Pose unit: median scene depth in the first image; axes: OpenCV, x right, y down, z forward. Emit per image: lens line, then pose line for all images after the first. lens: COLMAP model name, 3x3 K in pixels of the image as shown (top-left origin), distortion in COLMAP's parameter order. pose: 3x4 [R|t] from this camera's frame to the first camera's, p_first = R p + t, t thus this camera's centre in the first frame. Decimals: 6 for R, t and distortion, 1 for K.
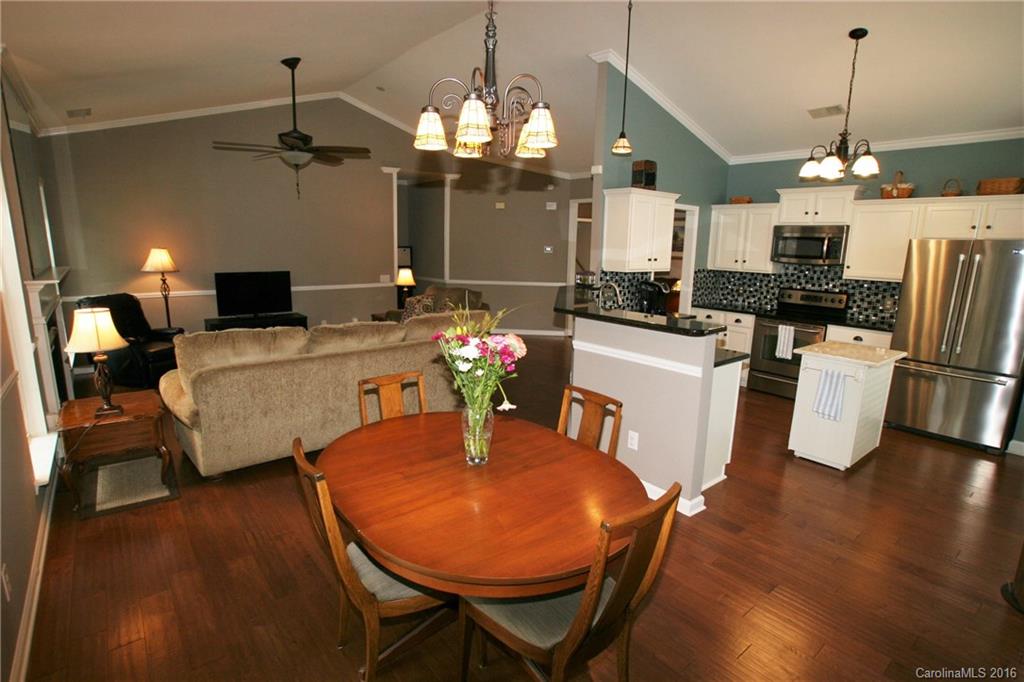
lens RADIAL K [[517.1, 0, 511.2], [0, 517.1, 347.3], [0, 0, 1]] dist [-0.086231, 0.049119]
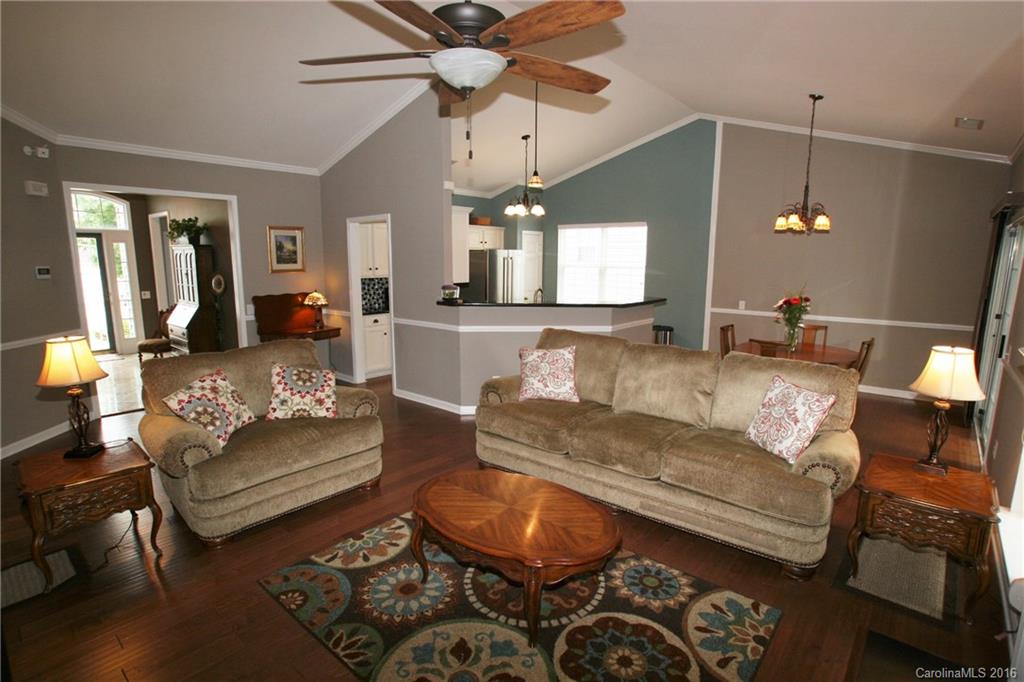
lens RADIAL K [[517.1, 0, 511.2], [0, 517.1, 347.3], [0, 0, 1]] dist [-0.086231, 0.049119]
pose [[-0.178665, -0.191714, 0.965052, -0.745592], [0.188091, 0.956089, 0.224756, -0.202068], [-0.965764, 0.221673, -0.134759, 0.898777]]
